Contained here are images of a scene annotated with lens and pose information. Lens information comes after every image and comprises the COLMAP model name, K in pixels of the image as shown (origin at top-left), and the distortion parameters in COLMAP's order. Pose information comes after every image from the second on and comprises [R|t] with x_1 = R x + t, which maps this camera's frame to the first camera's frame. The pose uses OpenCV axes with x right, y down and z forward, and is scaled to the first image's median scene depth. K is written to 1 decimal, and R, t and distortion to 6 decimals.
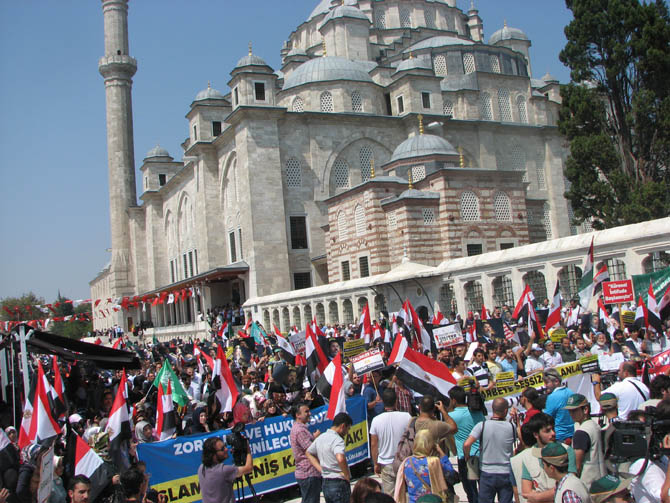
lens RADIAL K [[688.8, 0, 335.0], [0, 688.8, 251.5], [0, 0, 1]] dist [-0.207232, 0.246294]
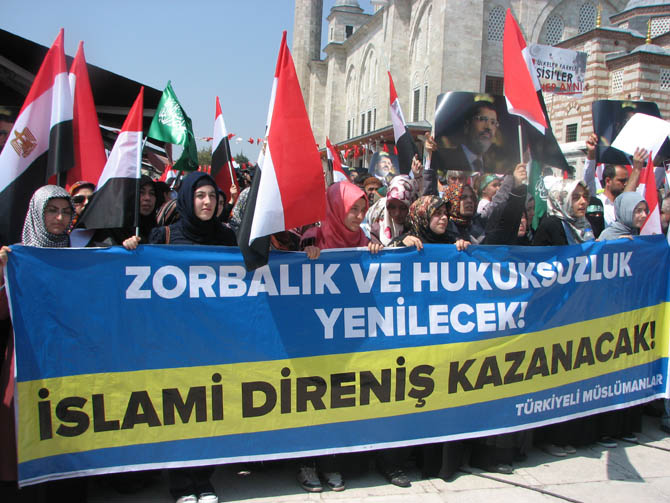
lens RADIAL K [[688.8, 0, 335.0], [0, 688.8, 251.5], [0, 0, 1]] dist [-0.207232, 0.246294]
pose [[0.958344, 0.155410, -0.239632, -0.011188], [-0.113825, 0.977314, 0.178610, 0.036393], [0.261953, -0.143893, 0.954293, 0.123793]]
